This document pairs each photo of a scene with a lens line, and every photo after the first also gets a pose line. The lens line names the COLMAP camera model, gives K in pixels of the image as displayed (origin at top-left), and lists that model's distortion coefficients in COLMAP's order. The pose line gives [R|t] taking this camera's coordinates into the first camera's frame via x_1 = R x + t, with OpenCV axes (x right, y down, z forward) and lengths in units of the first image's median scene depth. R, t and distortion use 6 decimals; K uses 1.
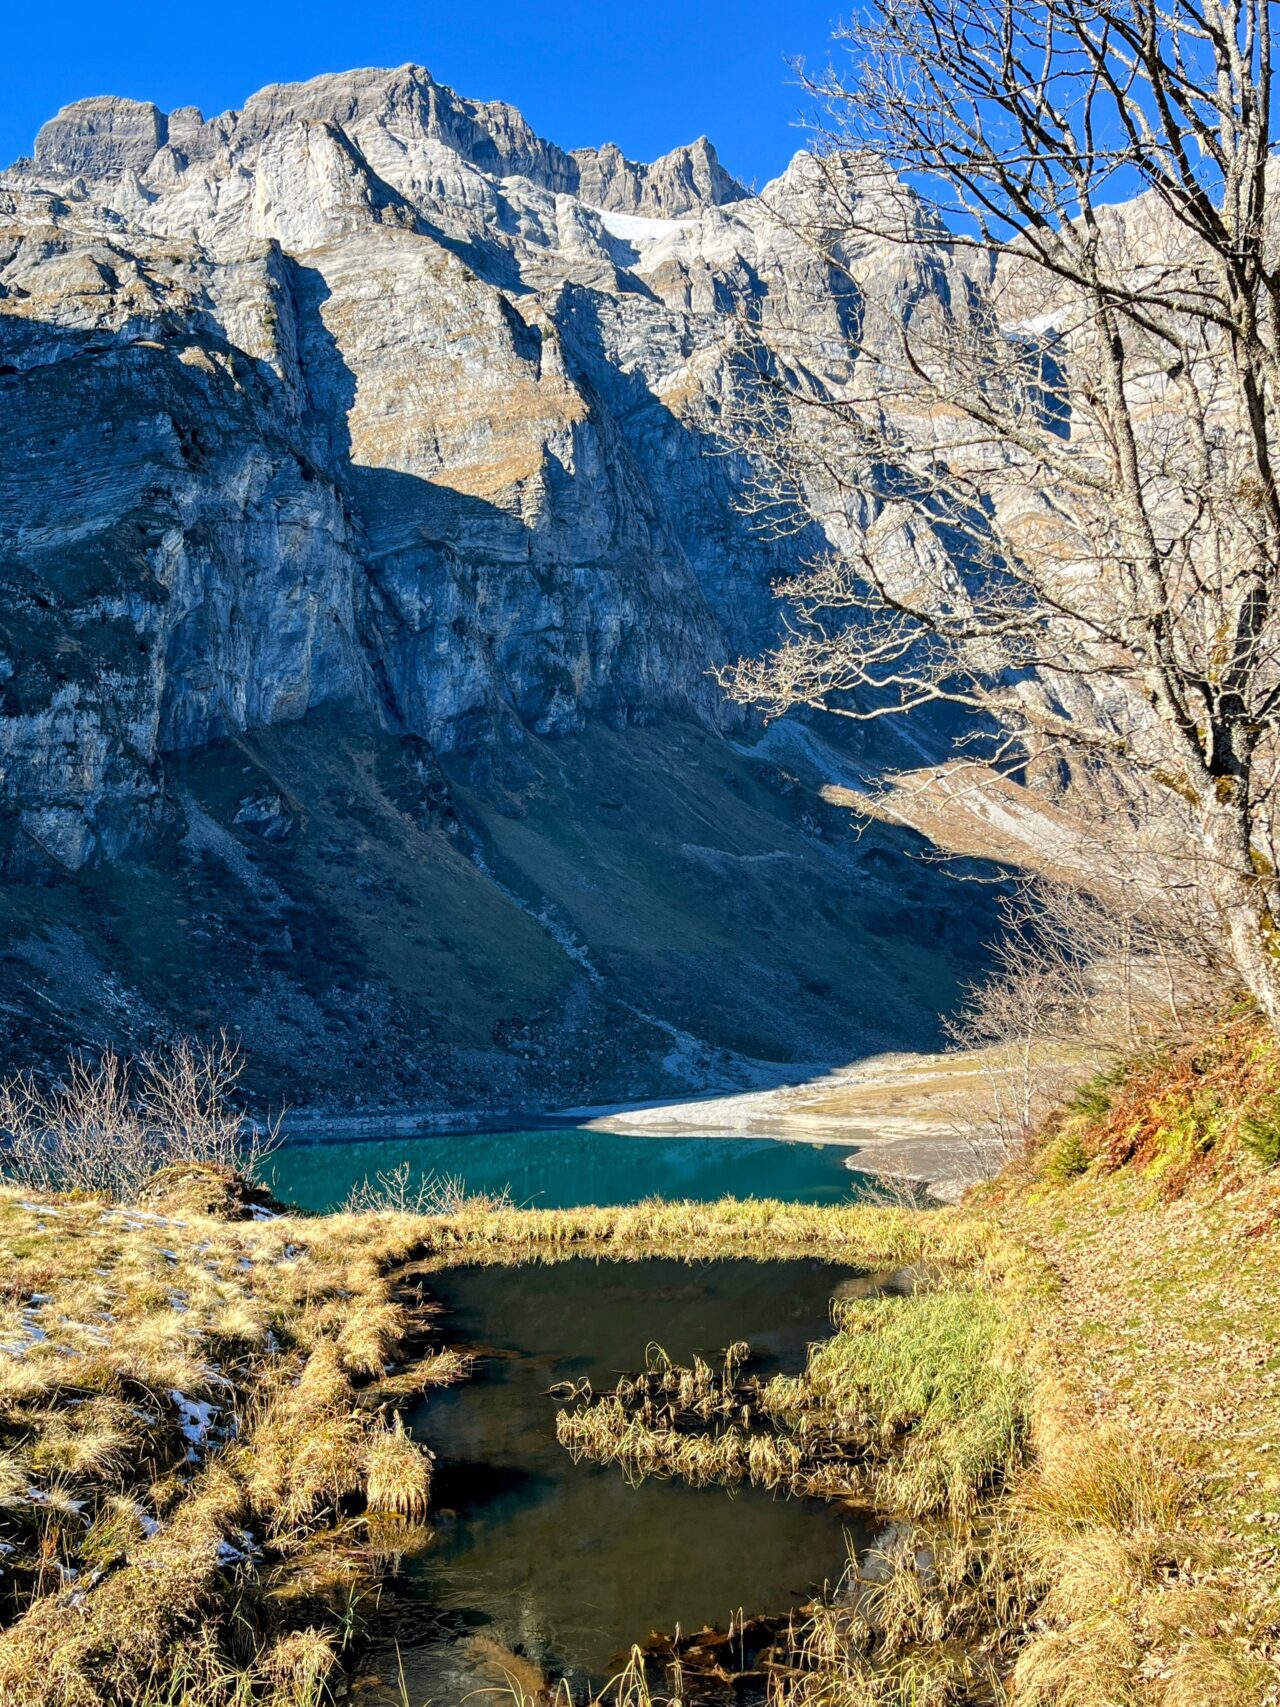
lens RADIAL K [[1600.0, 0, 657.3], [0, 1600.0, 871.7], [0, 0, 1]] dist [0.036458, 0.000000]
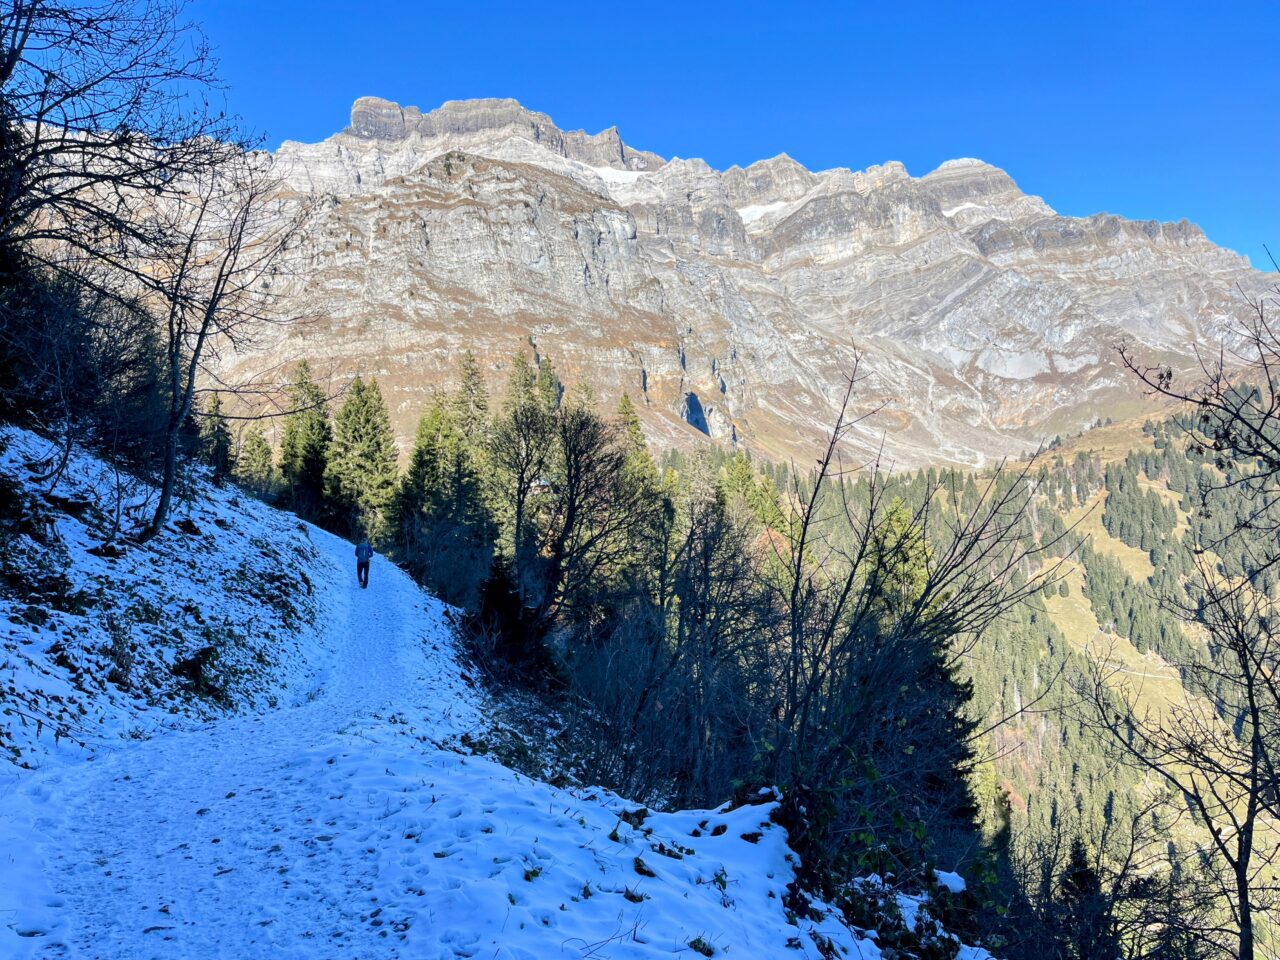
lens RADIAL K [[959.8, 0, 648.3], [0, 959.8, 476.7], [0, 0, 1]] dist [0.044331, -0.003256]
pose [[0.961528, -0.026945, 0.273382, -0.915848], [0.005479, 0.996861, 0.078984, -0.108360], [-0.274652, -0.074448, 0.958657, -1.253217]]
